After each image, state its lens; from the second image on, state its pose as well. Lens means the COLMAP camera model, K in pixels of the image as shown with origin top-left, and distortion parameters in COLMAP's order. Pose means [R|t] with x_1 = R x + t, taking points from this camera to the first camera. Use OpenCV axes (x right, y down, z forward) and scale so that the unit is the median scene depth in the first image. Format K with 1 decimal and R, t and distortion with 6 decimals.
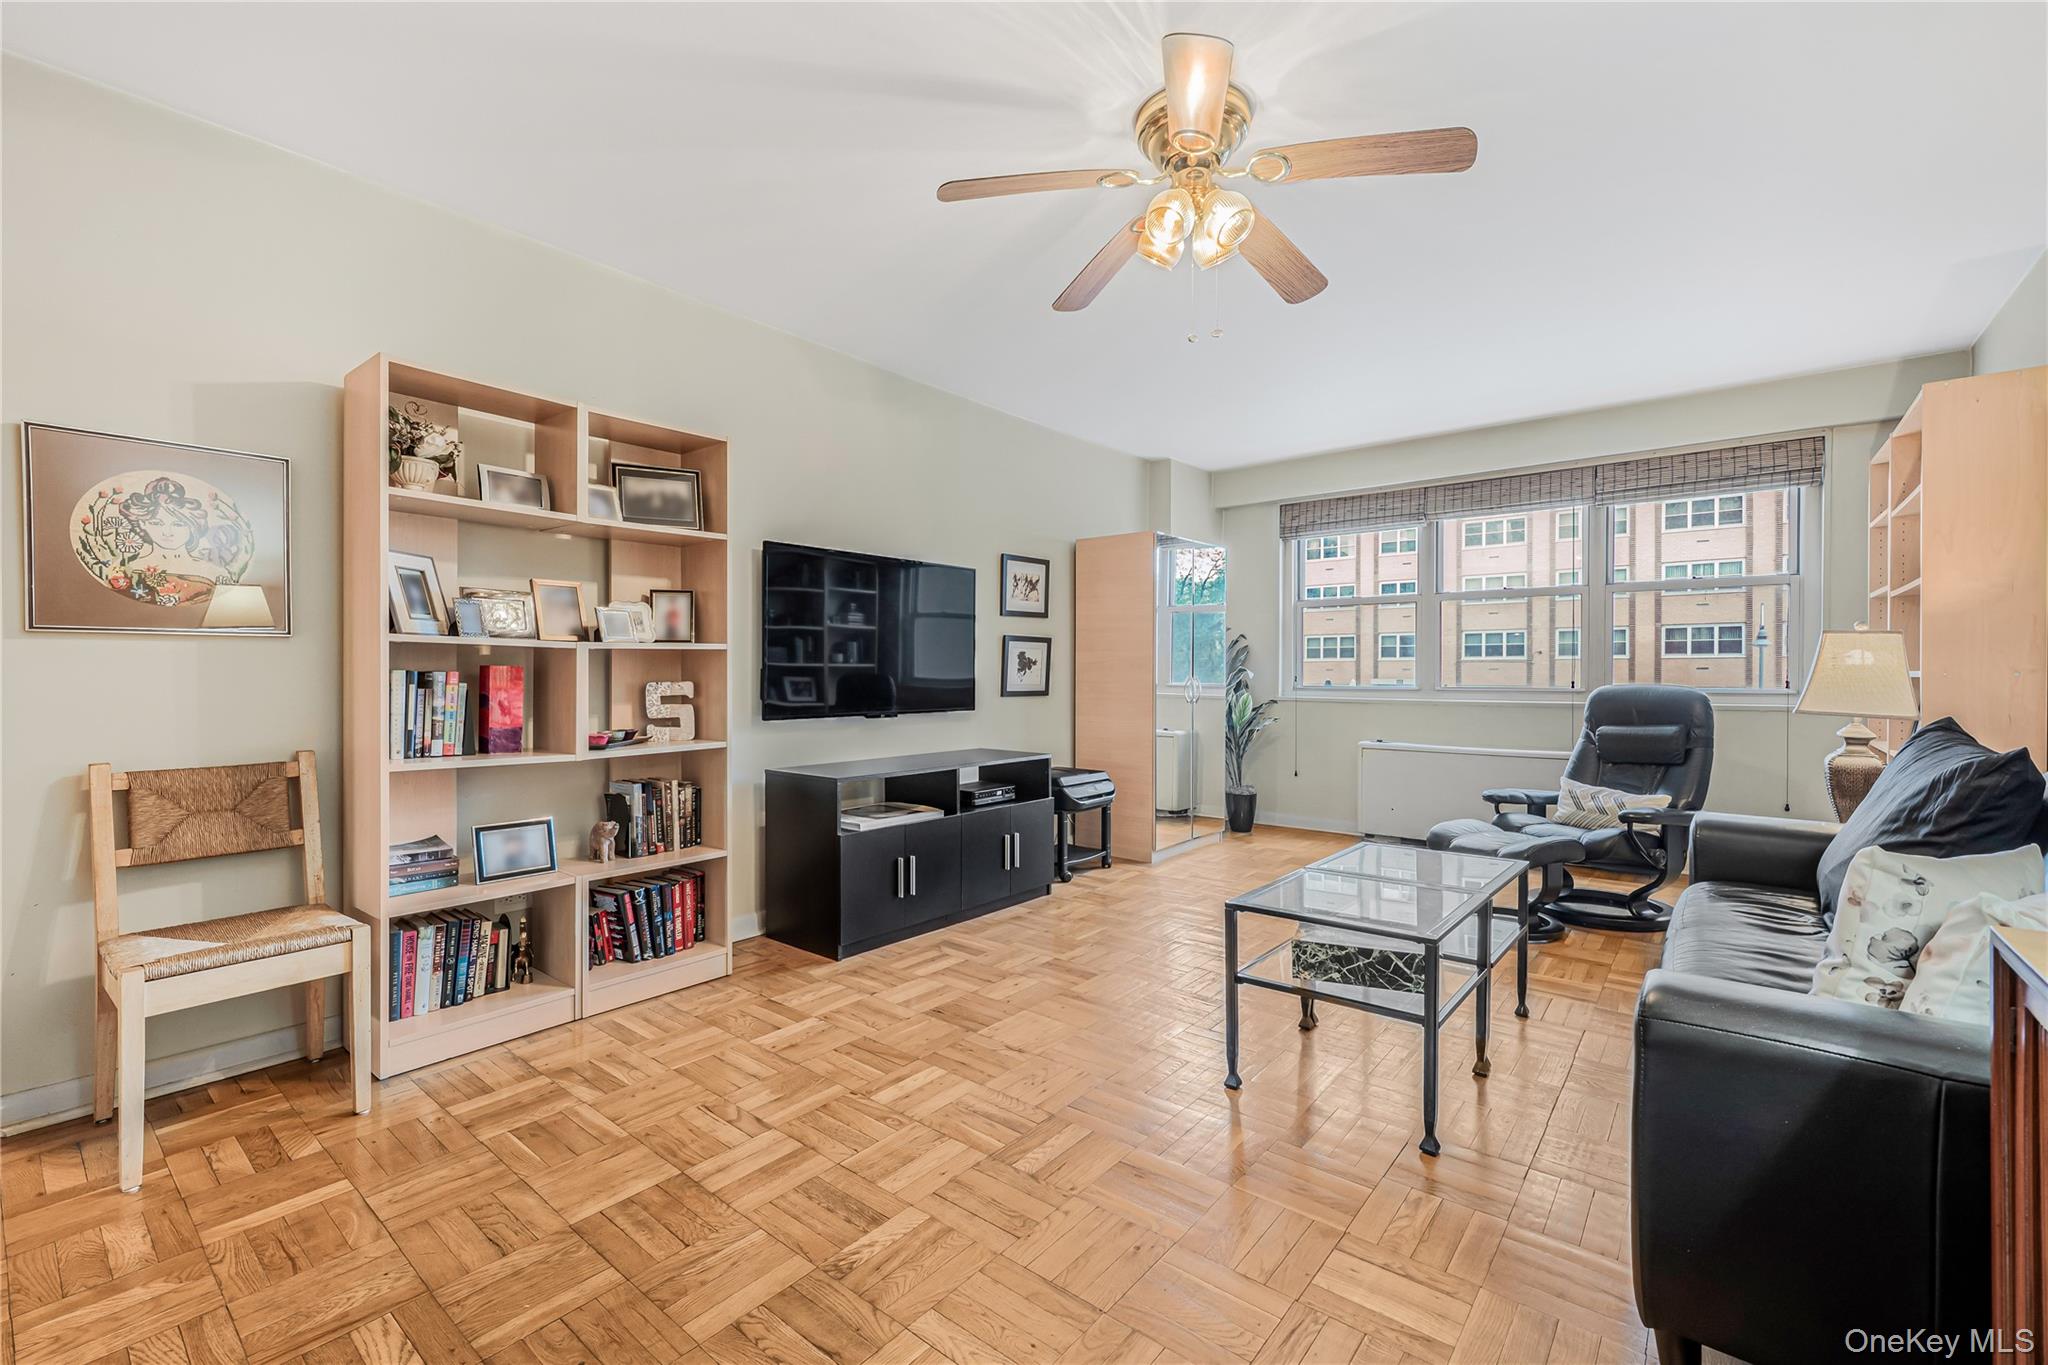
lens RADIAL K [[906.8, 0, 1085.8], [0, 906.8, 676.4], [0, 0, 1]] dist [-0.000388, -0.000154]
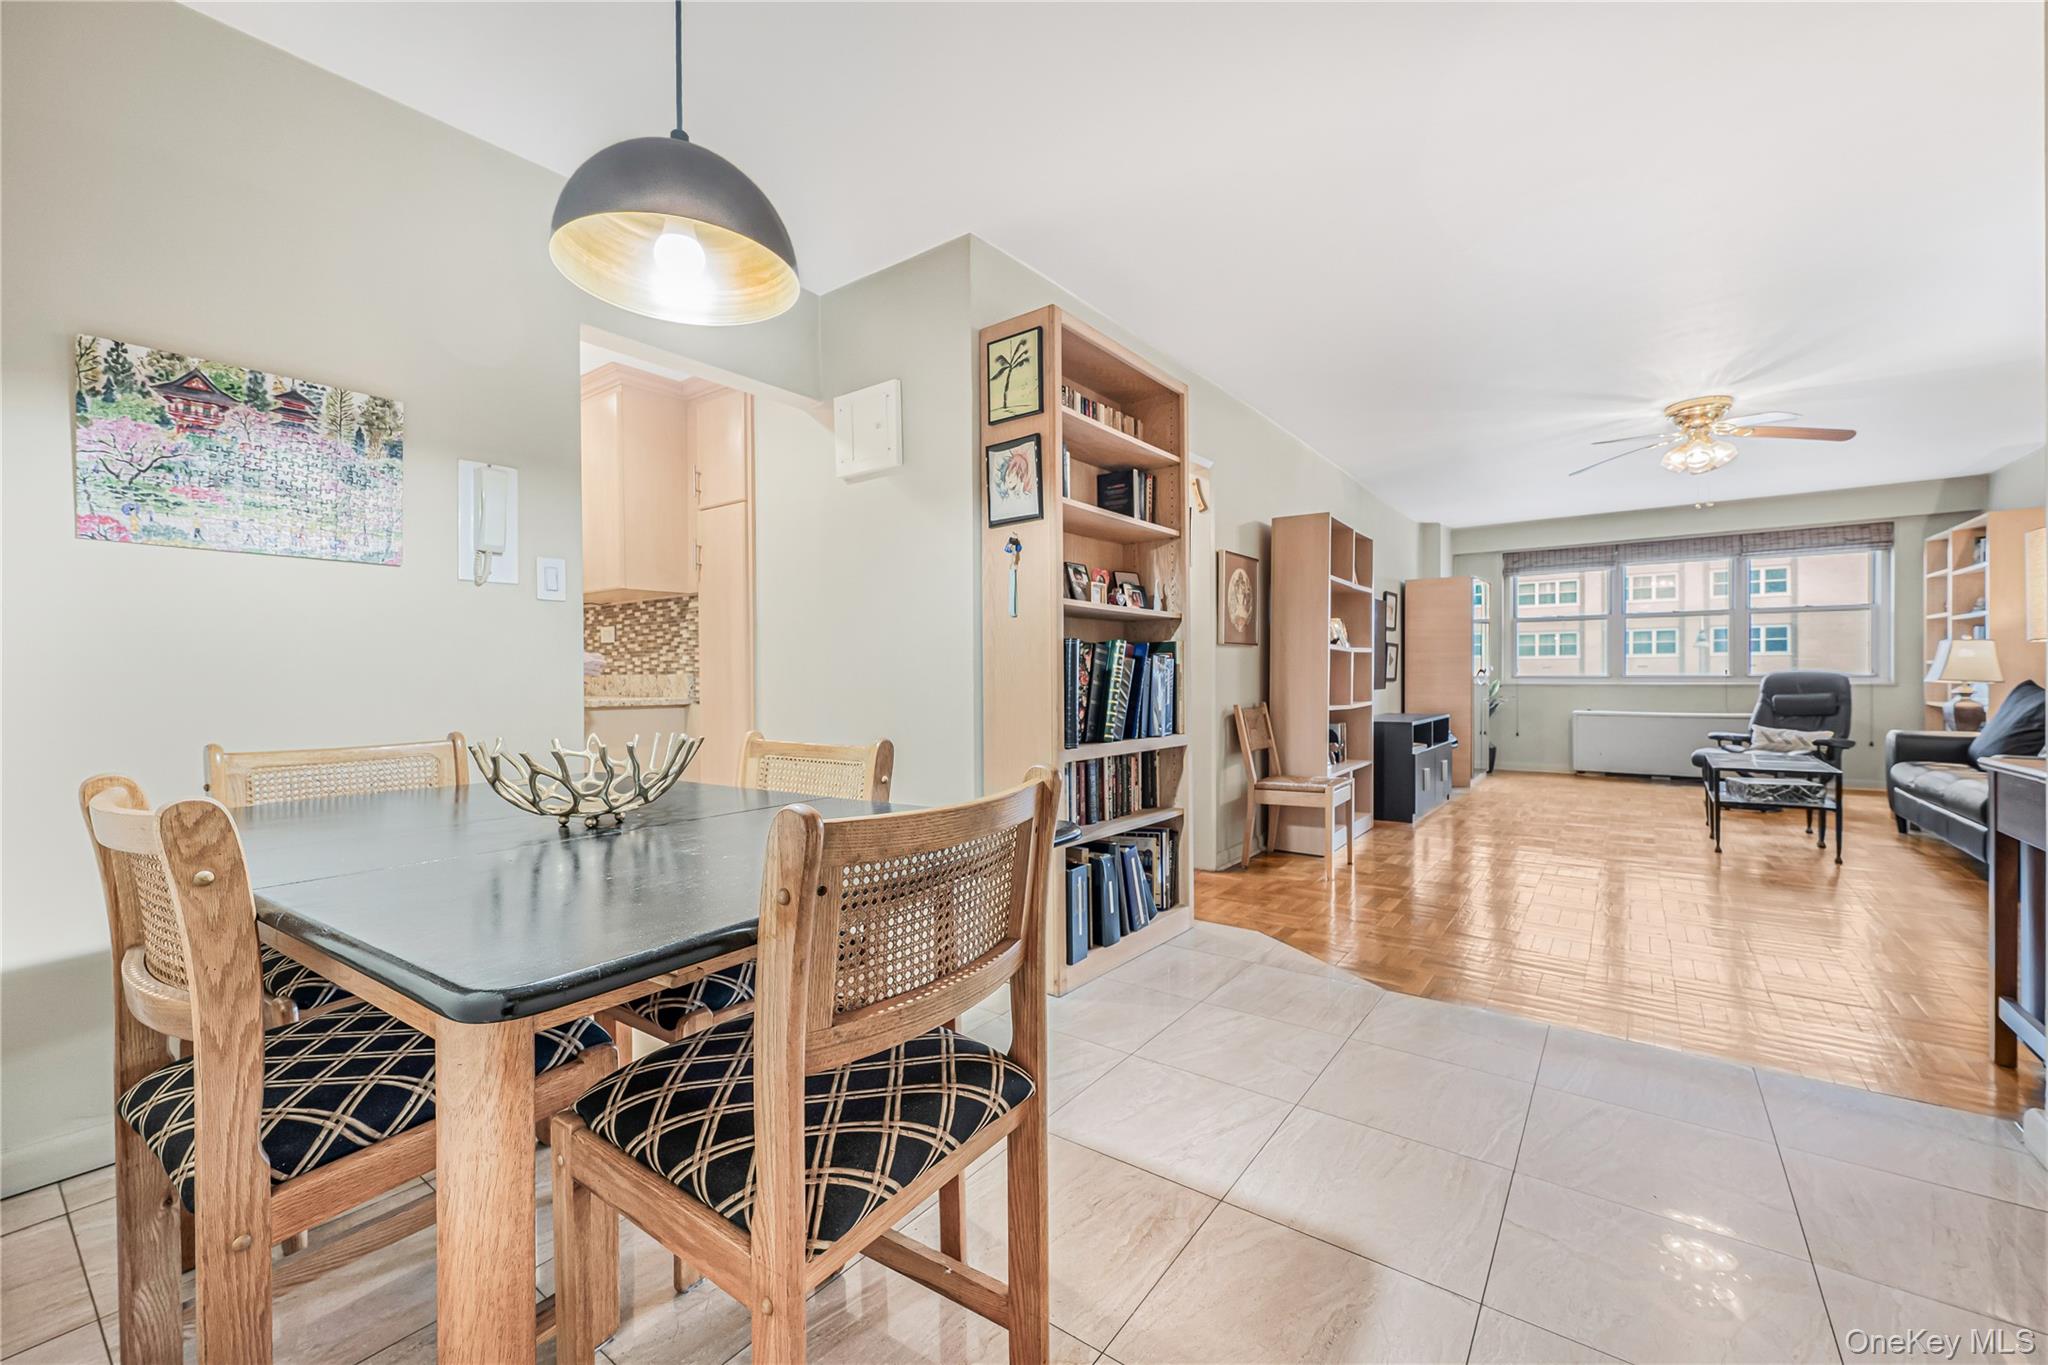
lens RADIAL K [[883.0, 0, 1024.0], [0, 883.0, 682.5], [0, 0, 1]] dist [-0.002281, 0.000269]
pose [[0.999219, -0.007071, 0.038871, -0.772990], [0.006951, 0.999971, 0.003228, 0.014209], [-0.038893, -0.002956, 0.999239, -0.510852]]
